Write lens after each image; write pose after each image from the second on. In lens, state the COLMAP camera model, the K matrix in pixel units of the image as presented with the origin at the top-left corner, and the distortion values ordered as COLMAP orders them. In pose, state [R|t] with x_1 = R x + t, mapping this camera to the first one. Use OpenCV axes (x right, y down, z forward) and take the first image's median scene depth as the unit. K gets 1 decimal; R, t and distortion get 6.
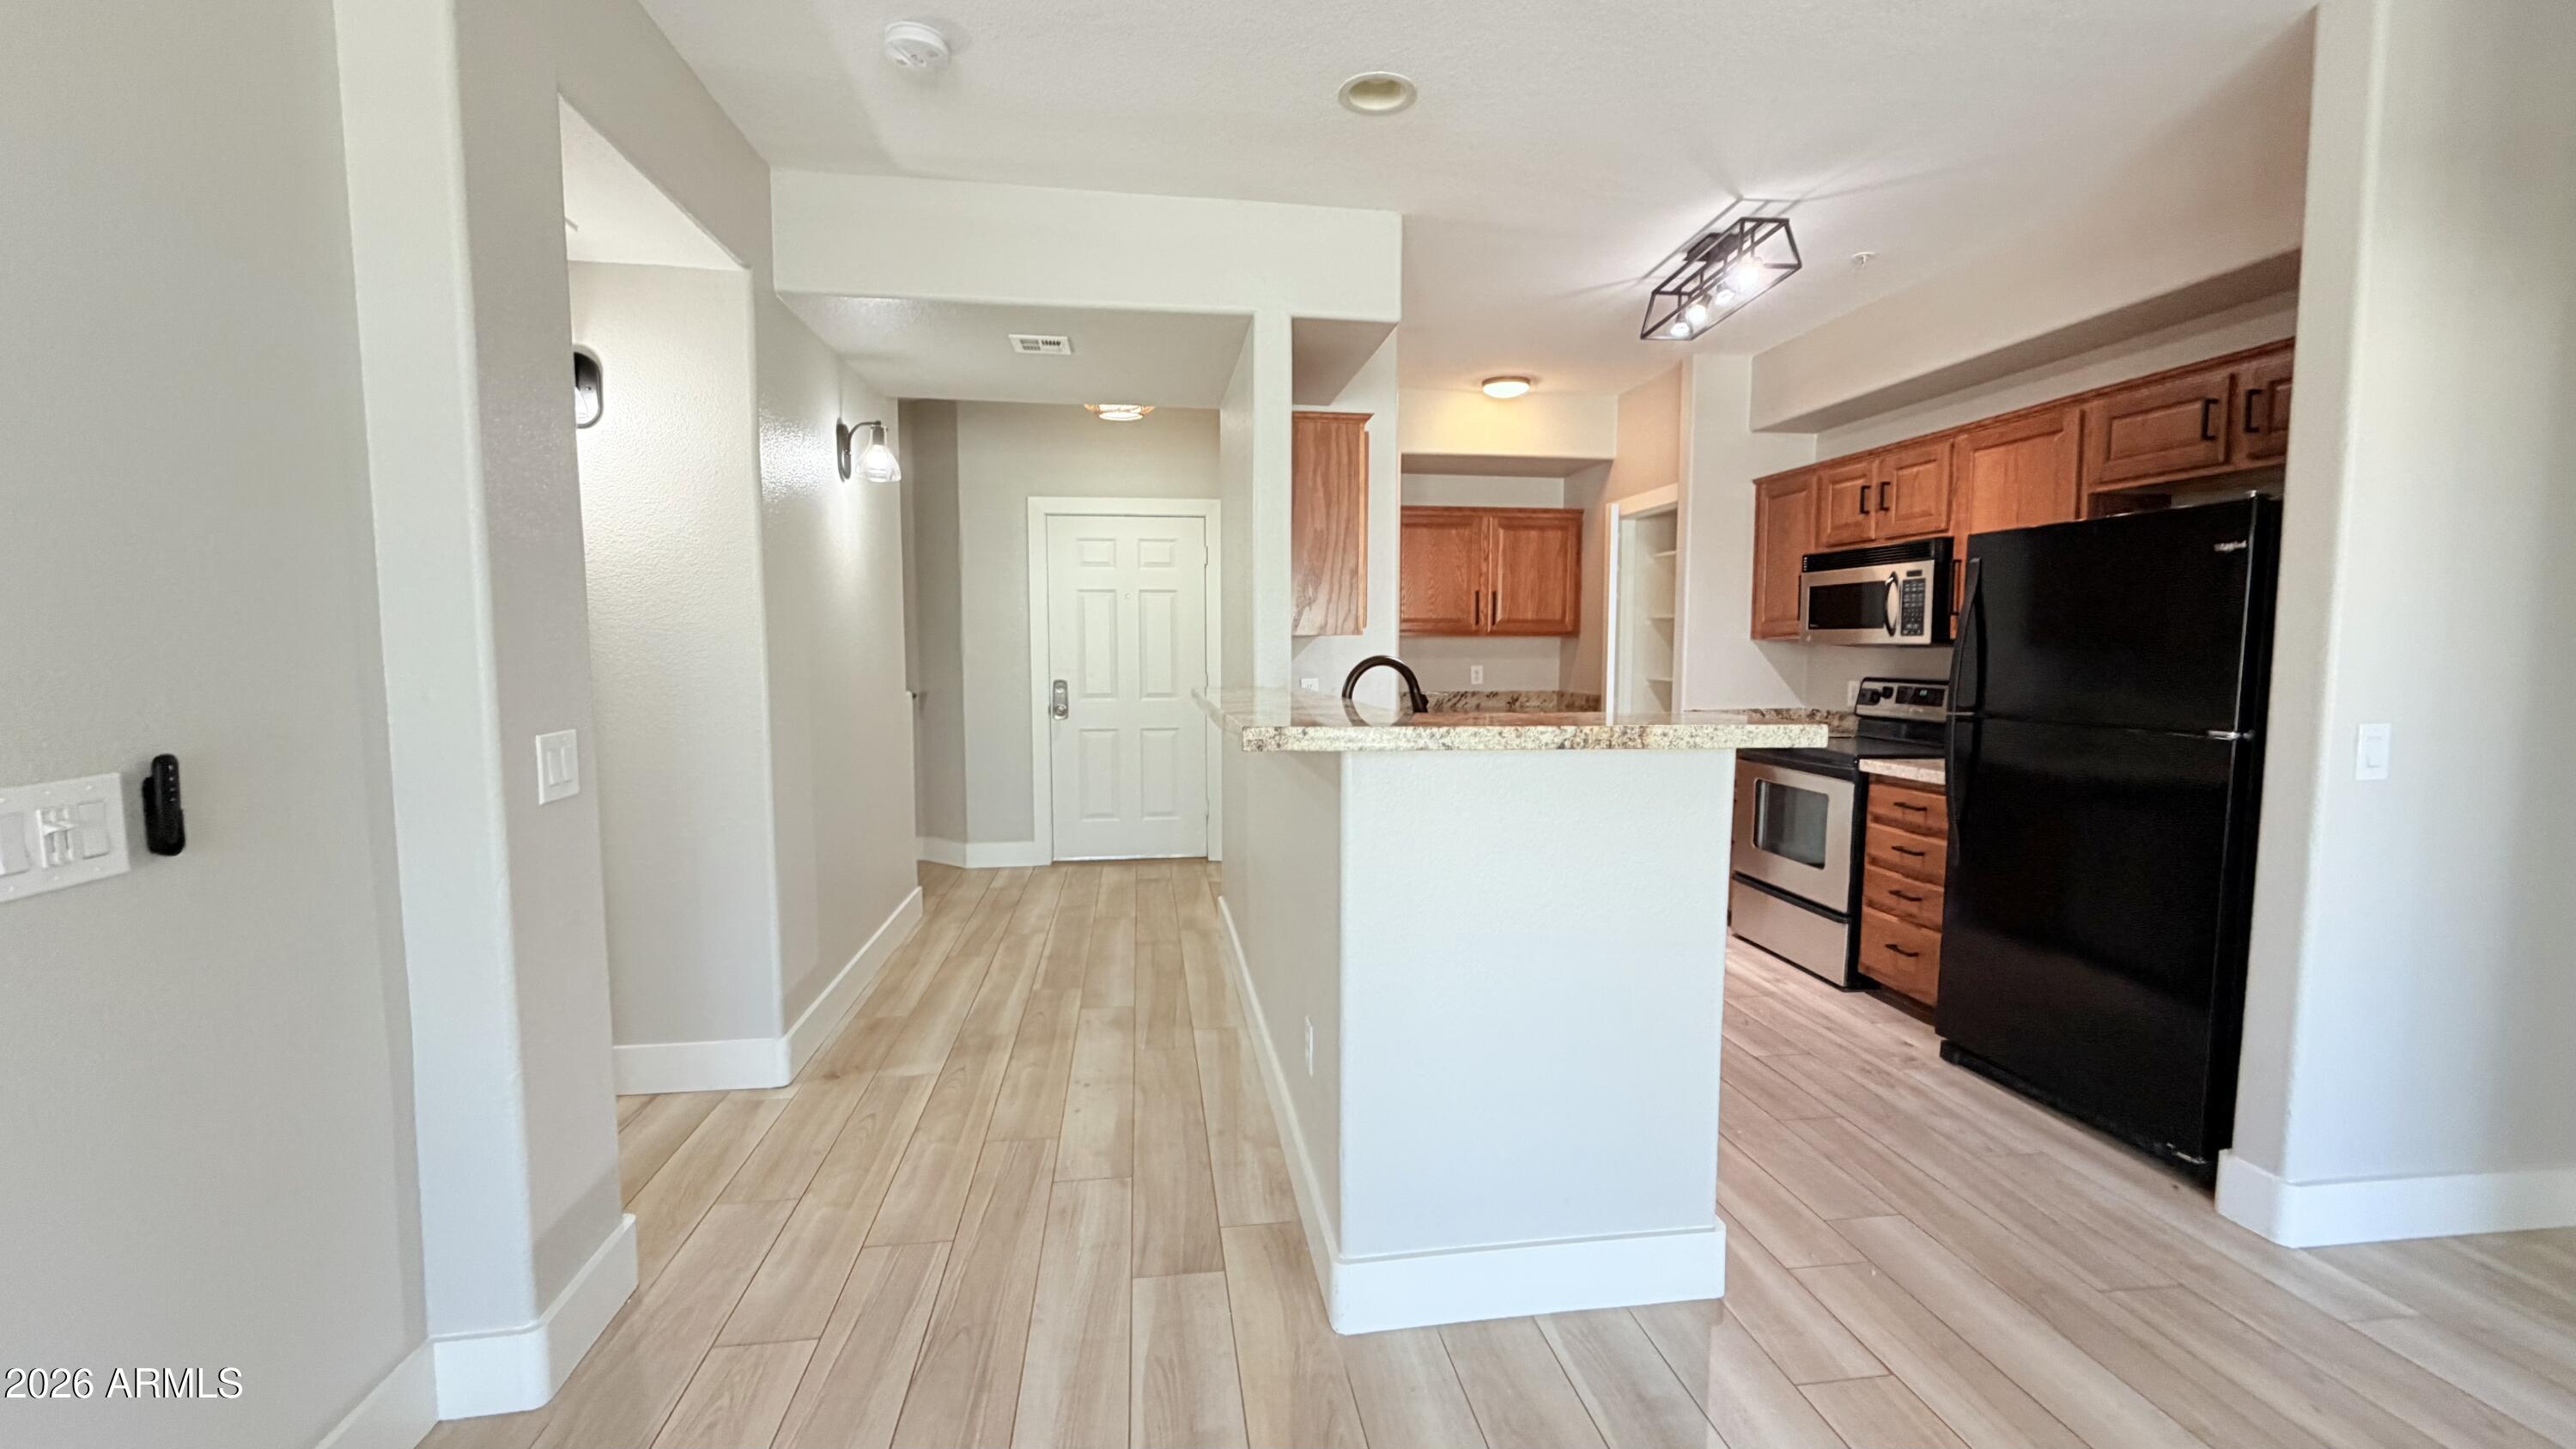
lens RADIAL K [[1031.1, 0, 1280.6], [0, 1031.1, 720.3], [0, 0, 1]] dist [0.015159, 0.000166]
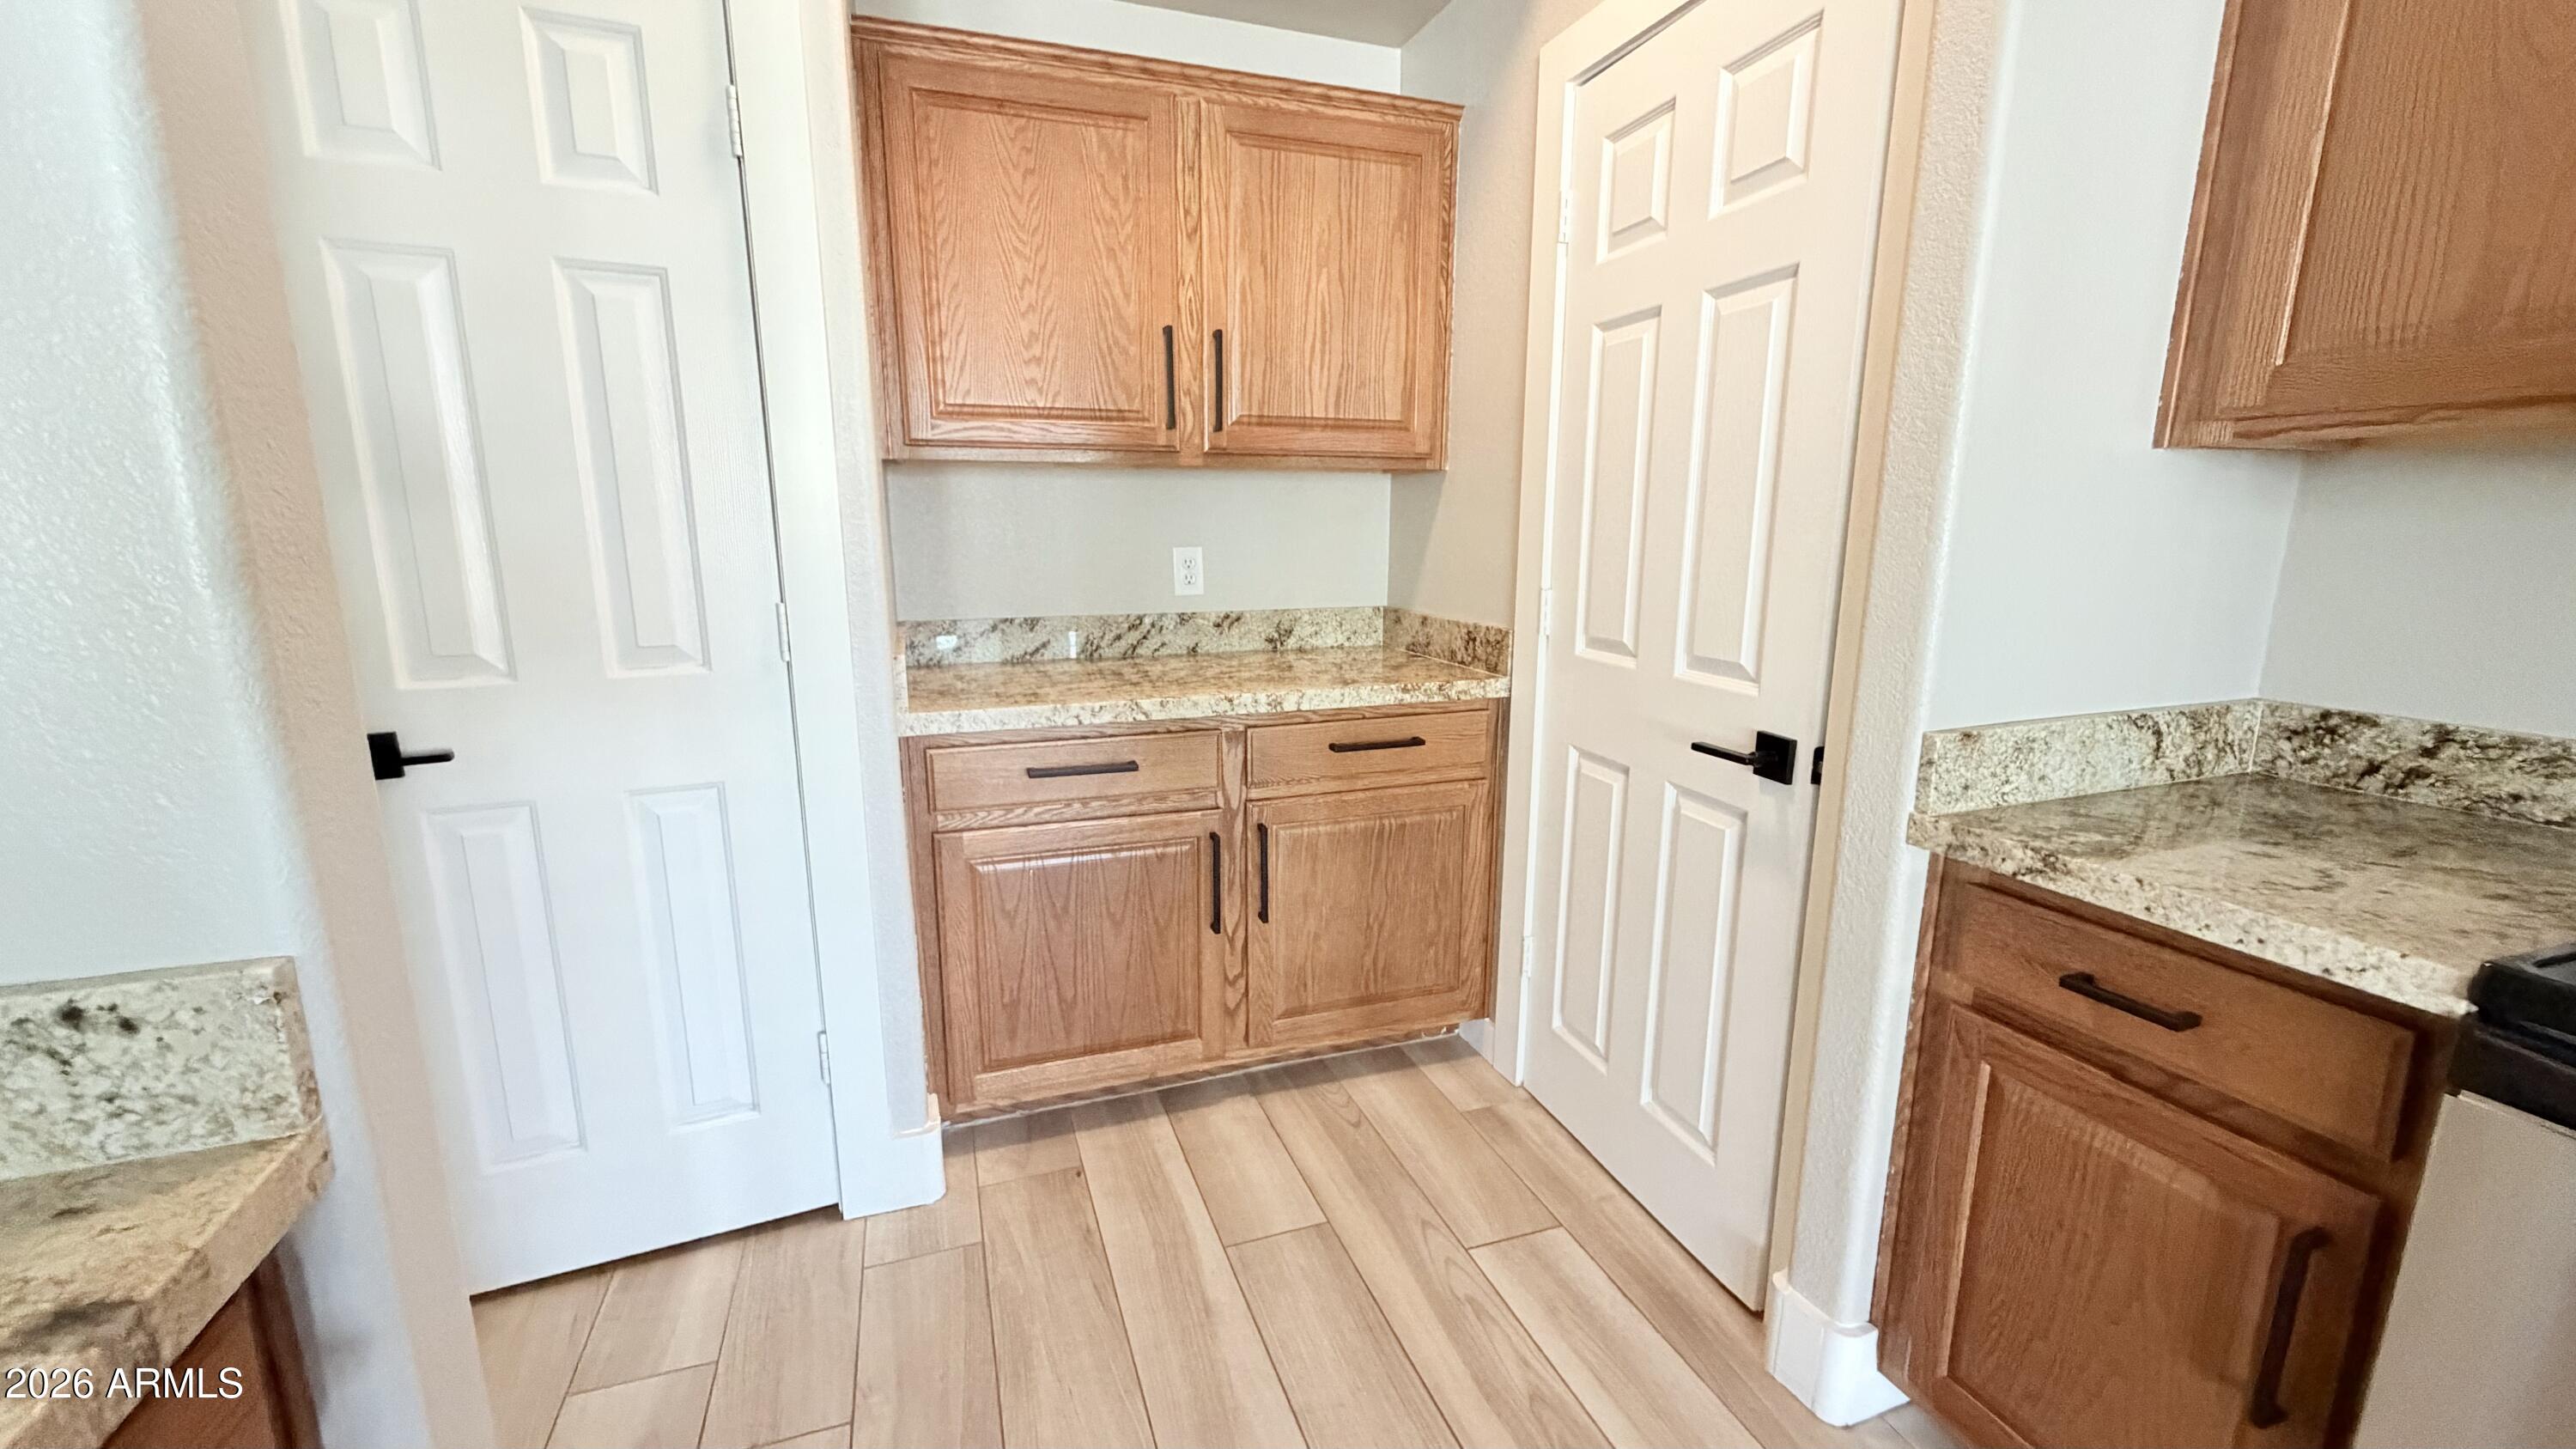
lens RADIAL K [[1028.3, 0, 1288.8], [0, 1028.3, 723.6], [0, 0, 1]] dist [0.002664, 0.000483]
pose [[0.978479, -0.038651, 0.202692, 0.256815], [0.013257, 0.992046, 0.125177, -0.060534], [-0.205918, -0.119796, 0.971209, 1.062943]]
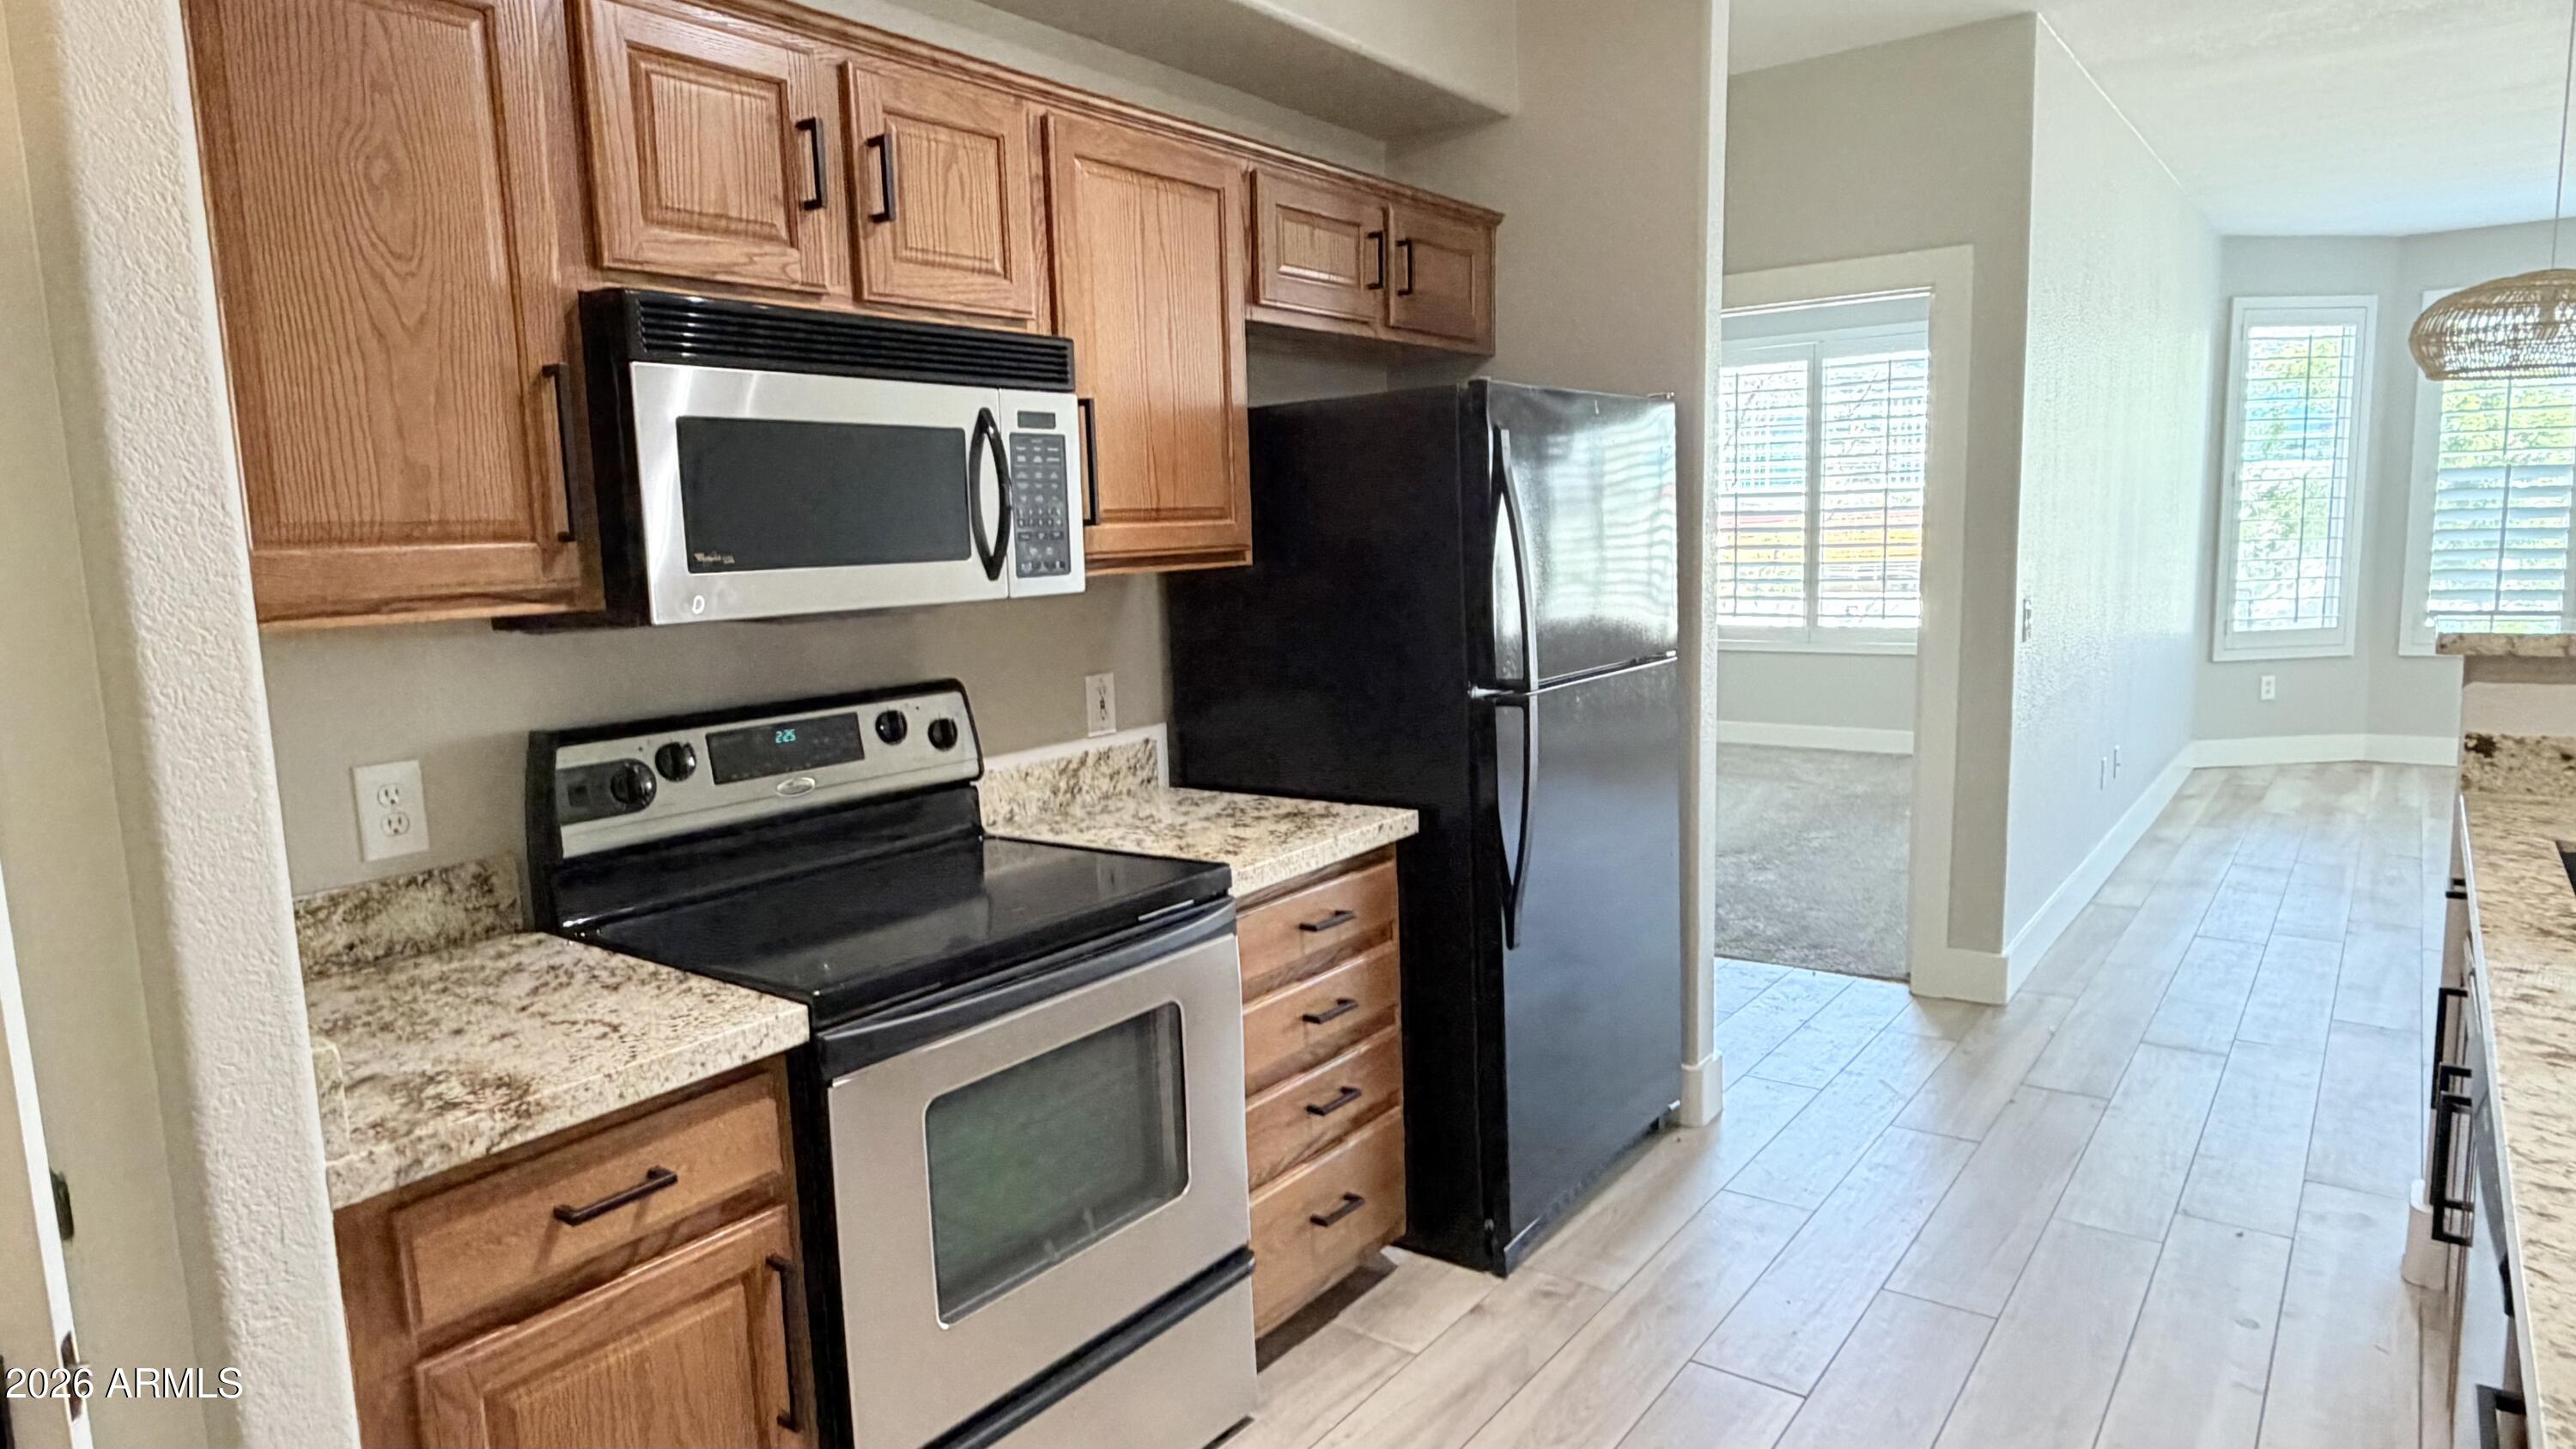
lens RADIAL K [[1477.3, 0, 1288.0], [0, 1477.3, 724.5], [0, 0, 1]] dist [0.005435, 0.001672]
pose [[-0.711158, -0.073318, 0.699199, 0.138722], [0.081930, 0.979127, 0.186003, -0.129872], [-0.698242, 0.189563, -0.690307, 1.403039]]
